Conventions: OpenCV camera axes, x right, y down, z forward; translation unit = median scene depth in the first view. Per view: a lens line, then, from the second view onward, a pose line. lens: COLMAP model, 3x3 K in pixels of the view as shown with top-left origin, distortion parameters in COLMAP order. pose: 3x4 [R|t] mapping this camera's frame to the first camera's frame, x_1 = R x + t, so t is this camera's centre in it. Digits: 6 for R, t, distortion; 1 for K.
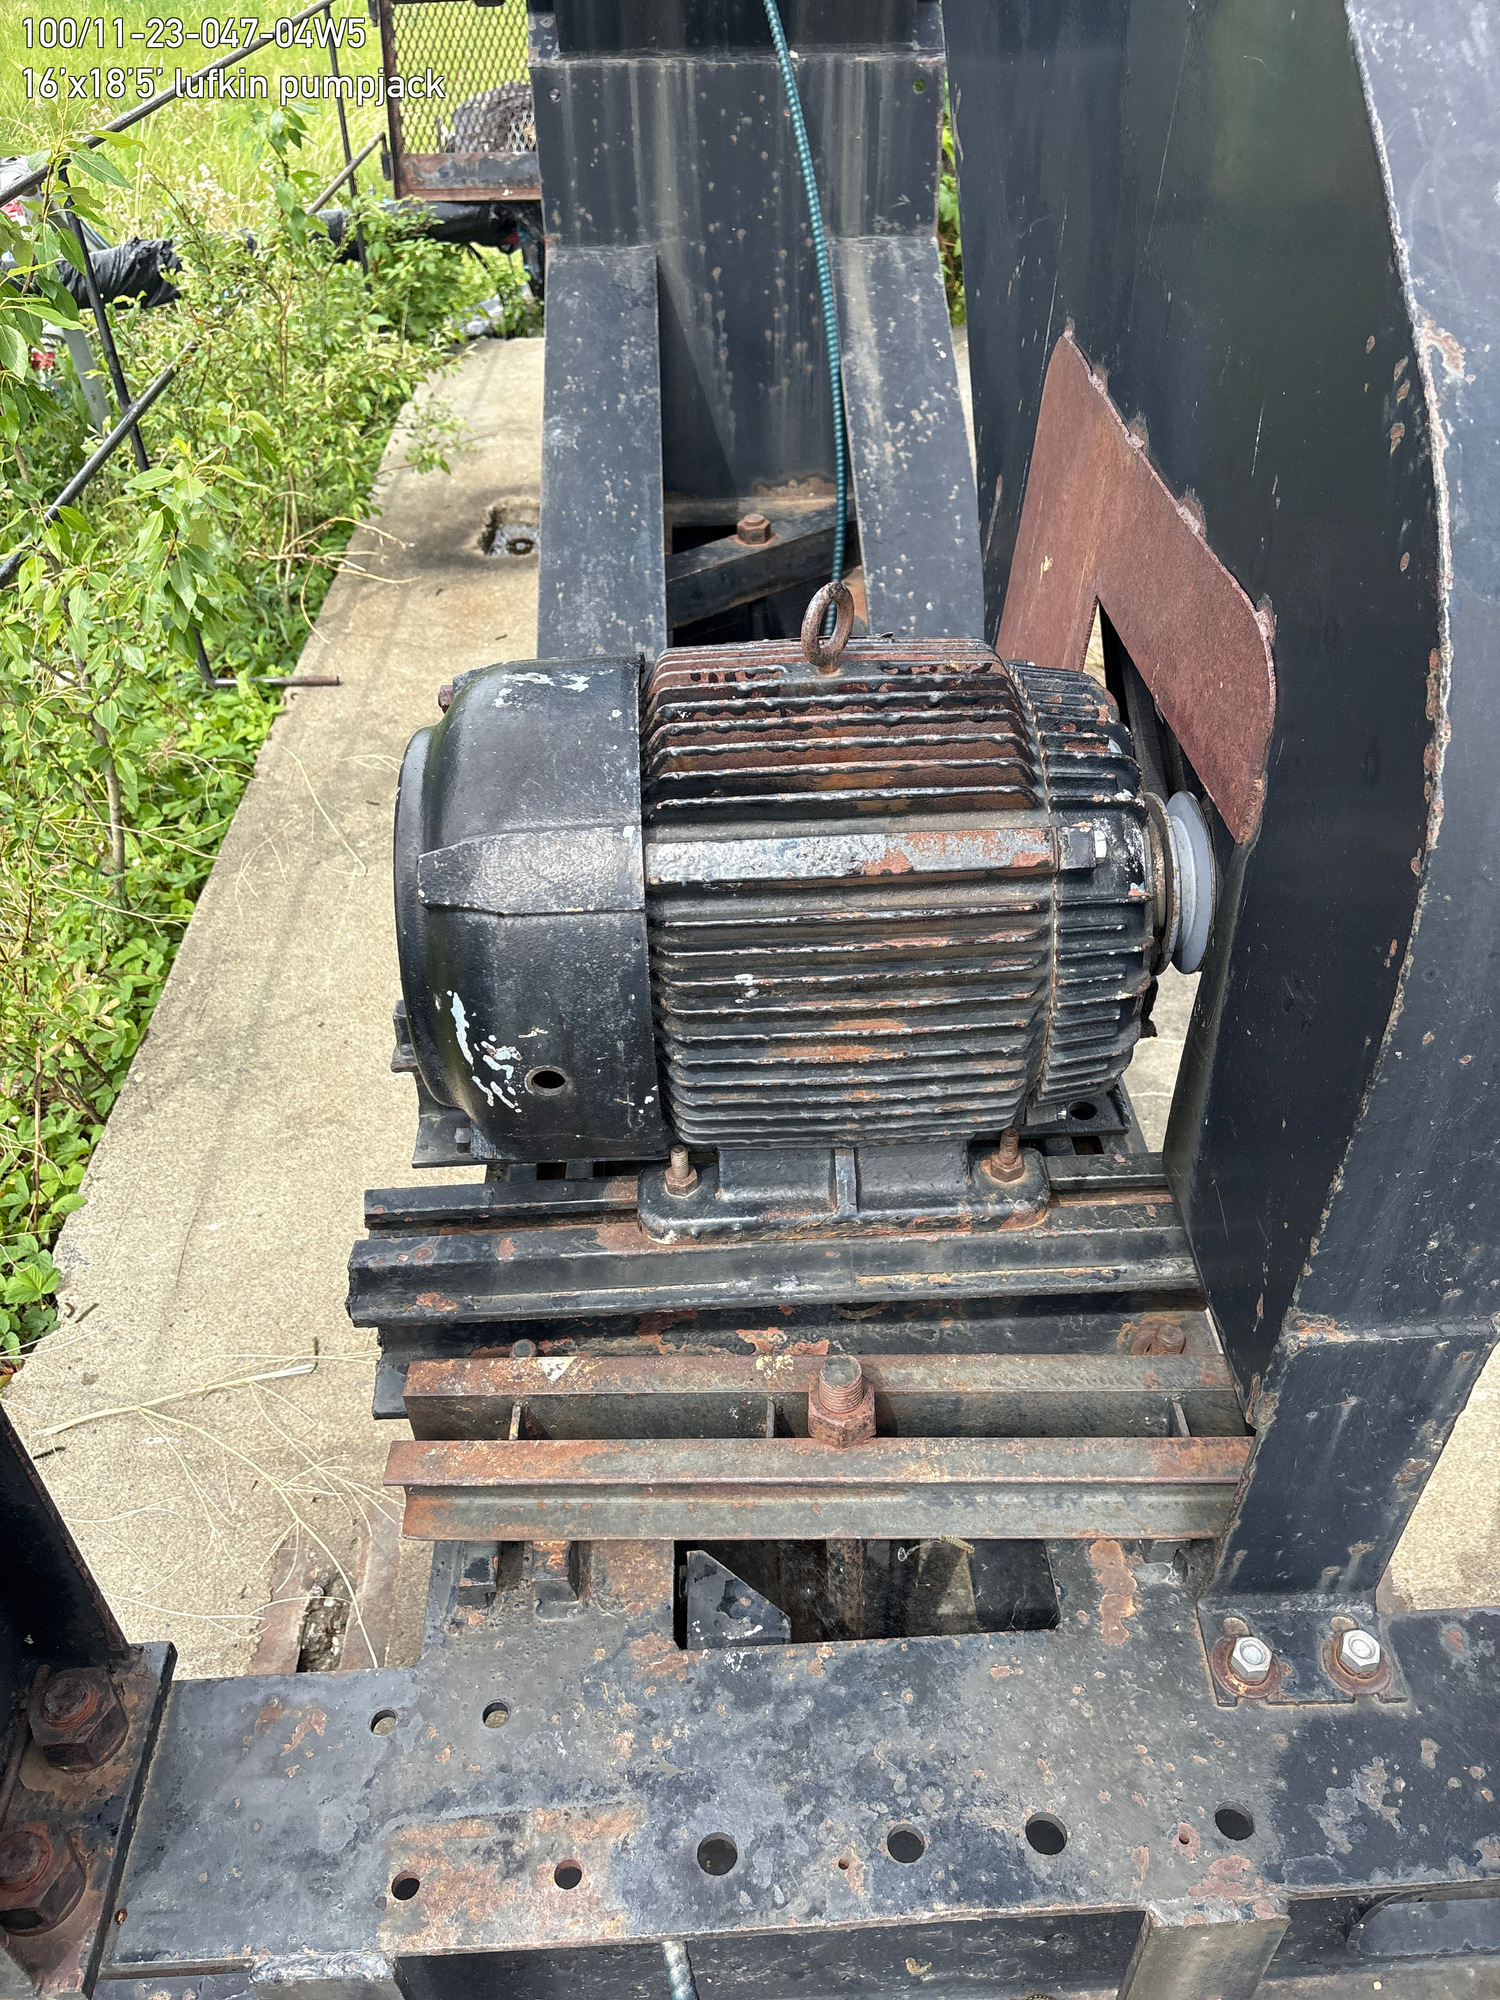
lens RADIAL K [[1520.4, 0, 750.0], [0, 1520.4, 1000.0], [0, 0, 1]] dist [0.038325, -0.003633]
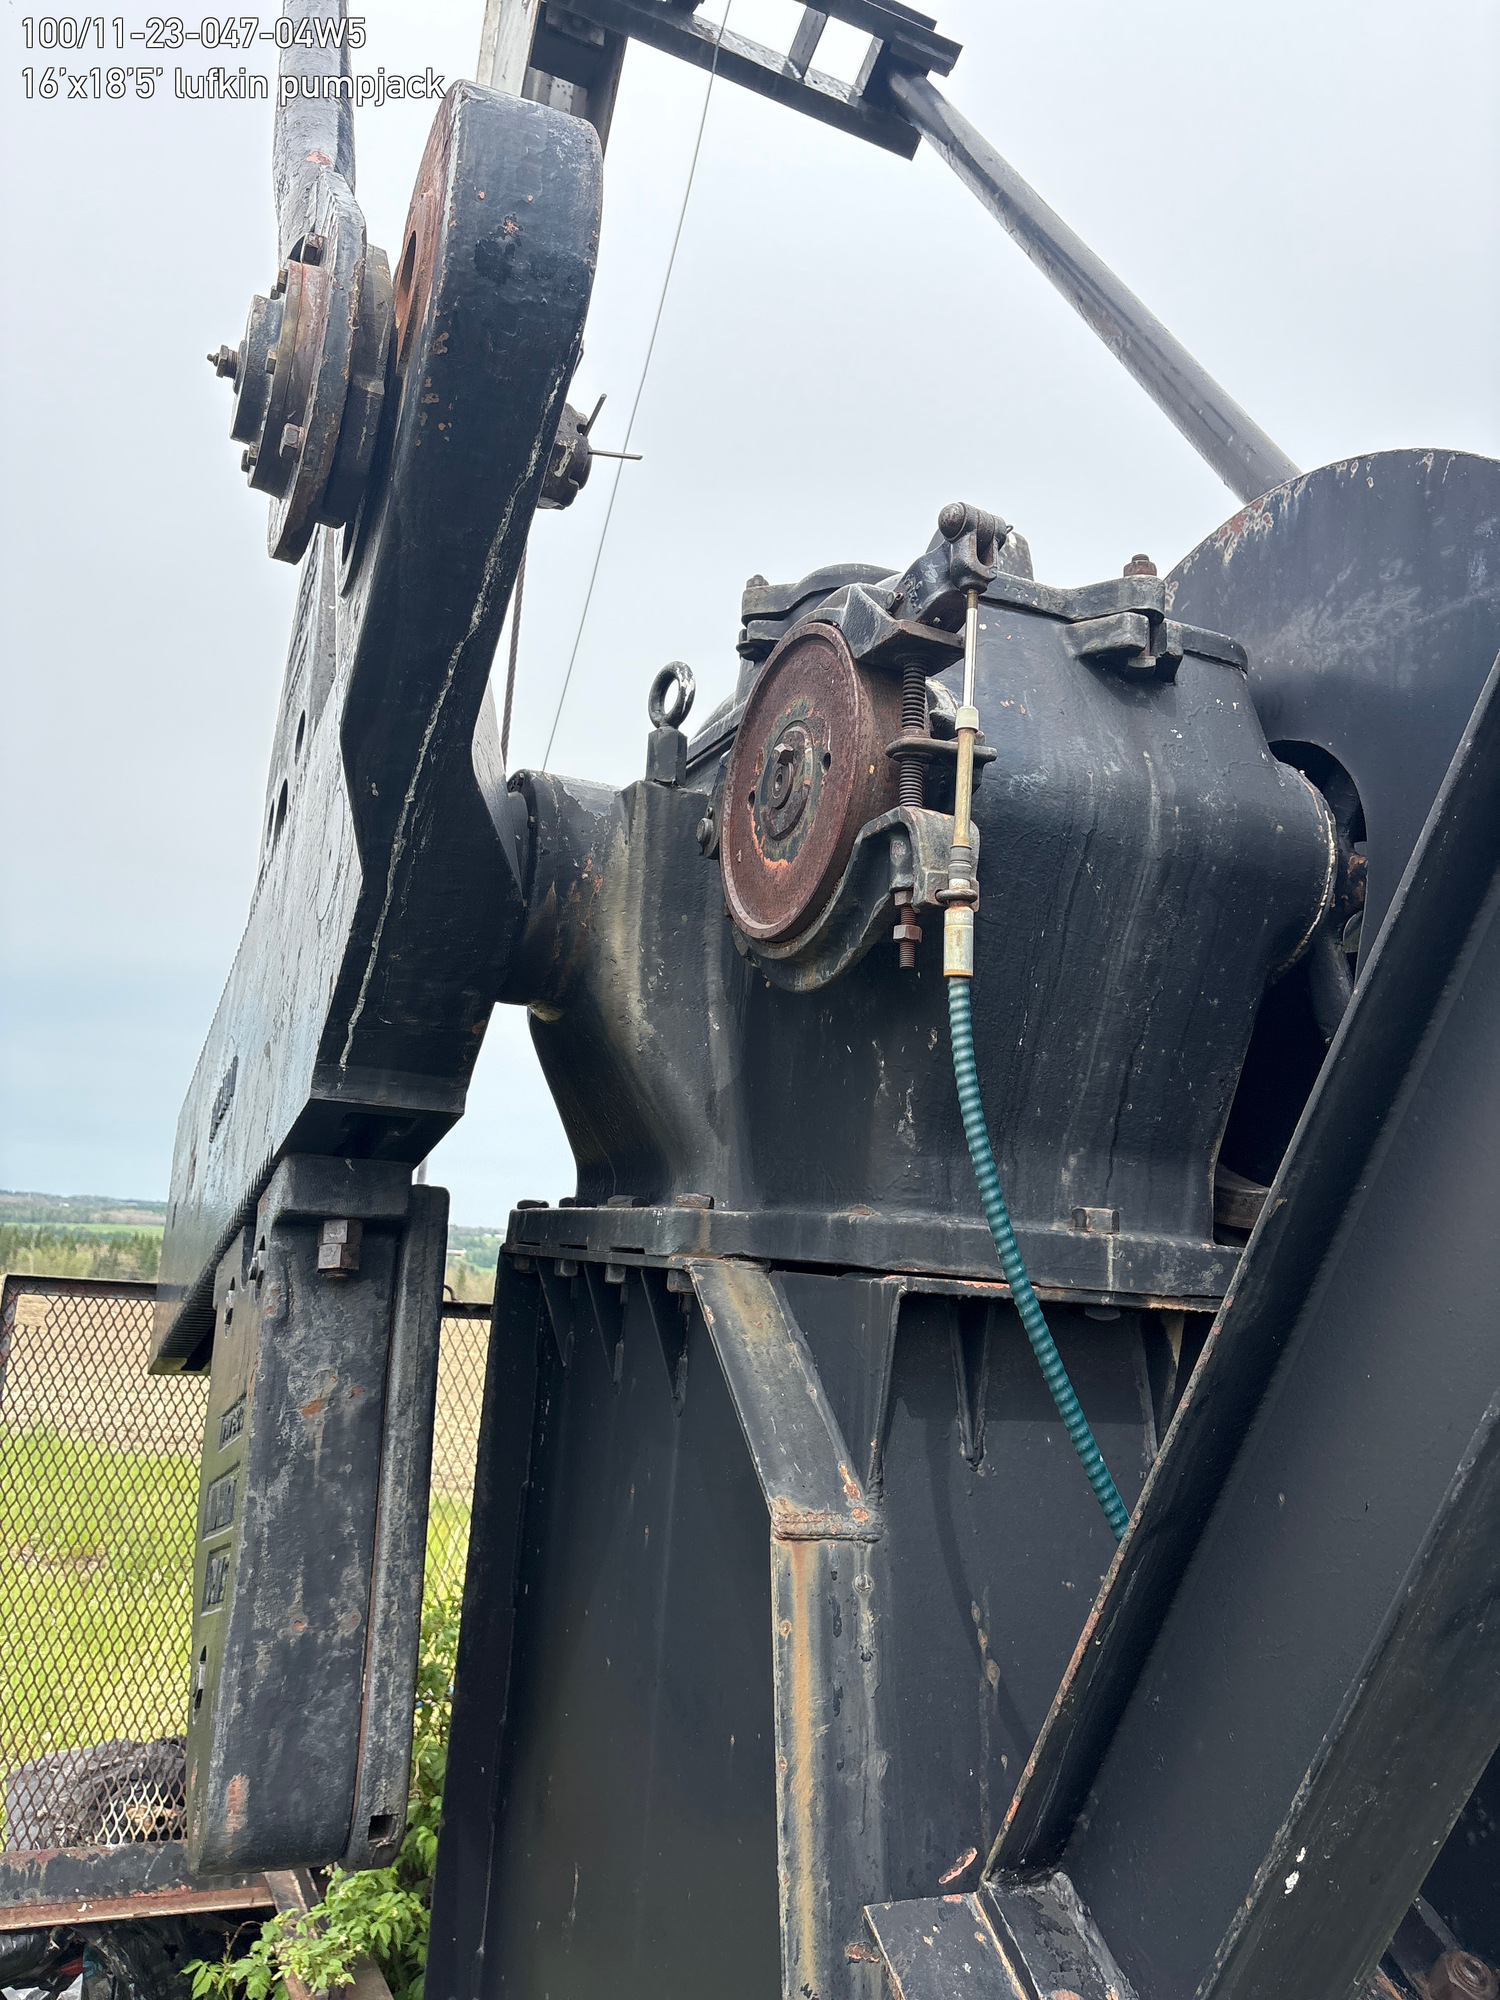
lens RADIAL K [[1554.6, 0, 745.3], [0, 1554.6, 989.0], [0, 0, 1]] dist [0.053047, -0.033799]
pose [[0.929182, 0.145814, 0.339645, -0.343659], [0.153109, 0.684516, -0.712738, -0.507401], [-0.336419, 0.714266, 0.613715, 0.396555]]
